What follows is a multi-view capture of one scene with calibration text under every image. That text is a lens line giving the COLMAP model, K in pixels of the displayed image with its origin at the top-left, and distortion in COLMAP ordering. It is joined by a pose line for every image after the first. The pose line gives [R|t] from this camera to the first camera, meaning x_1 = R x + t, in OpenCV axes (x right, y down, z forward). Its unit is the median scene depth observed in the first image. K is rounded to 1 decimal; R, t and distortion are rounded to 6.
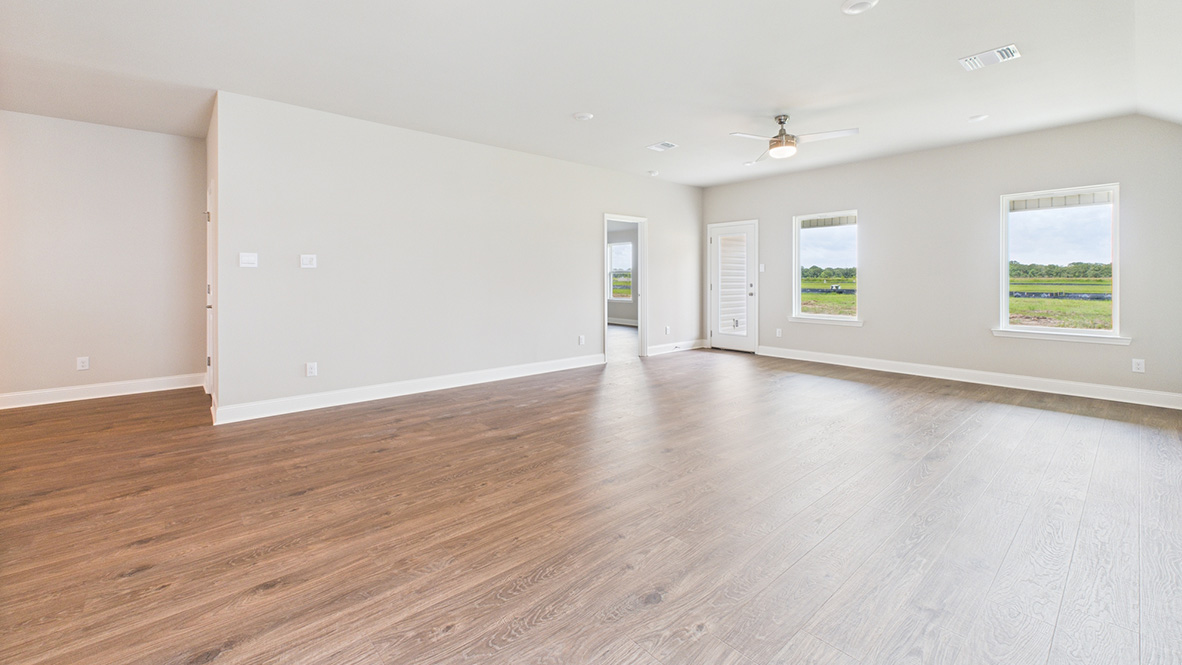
lens RADIAL K [[480.6, 0, 593.4], [0, 480.6, 279.9], [0, 0, 1]] dist [0.000873, 0.000155]
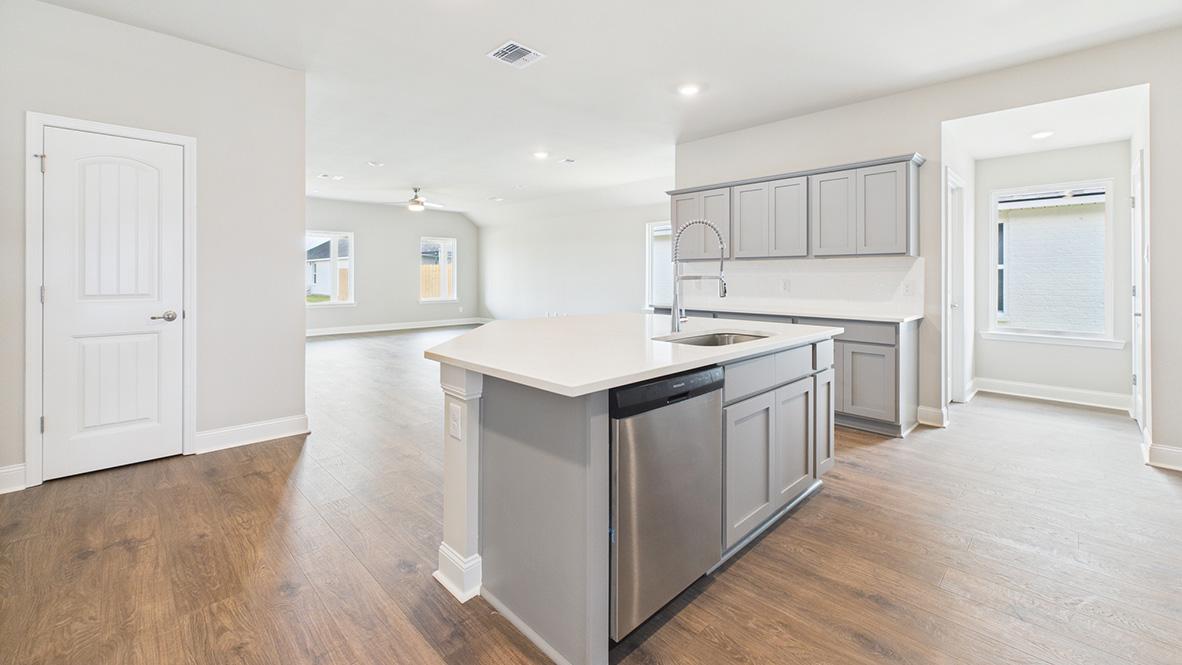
lens RADIAL K [[482.0, 0, 594.7], [0, 482.0, 275.1], [0, 0, 1]] dist [0.001176, 0.000272]
pose [[-0.059459, 0.002902, 0.998227, -1.060274], [0.002596, 0.999993, -0.002753, -0.000045], [-0.998227, 0.002428, -0.059466, 0.303444]]
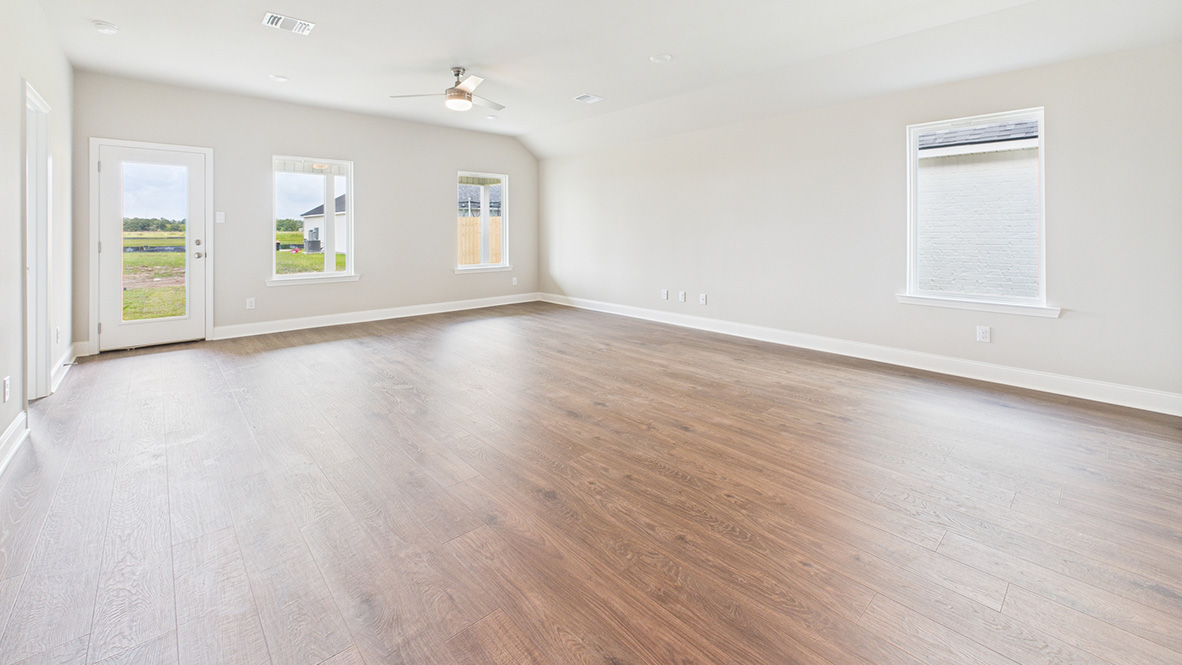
lens RADIAL K [[480.3, 0, 589.9], [0, 480.3, 230.6], [0, 0, 1]] dist [0.001105, 0.000169]
pose [[-0.015192, 0.001365, 0.999884, -0.429029], [0.005934, 0.999982, -0.001275, -0.001491], [-0.999867, 0.005914, -0.015200, 0.528991]]
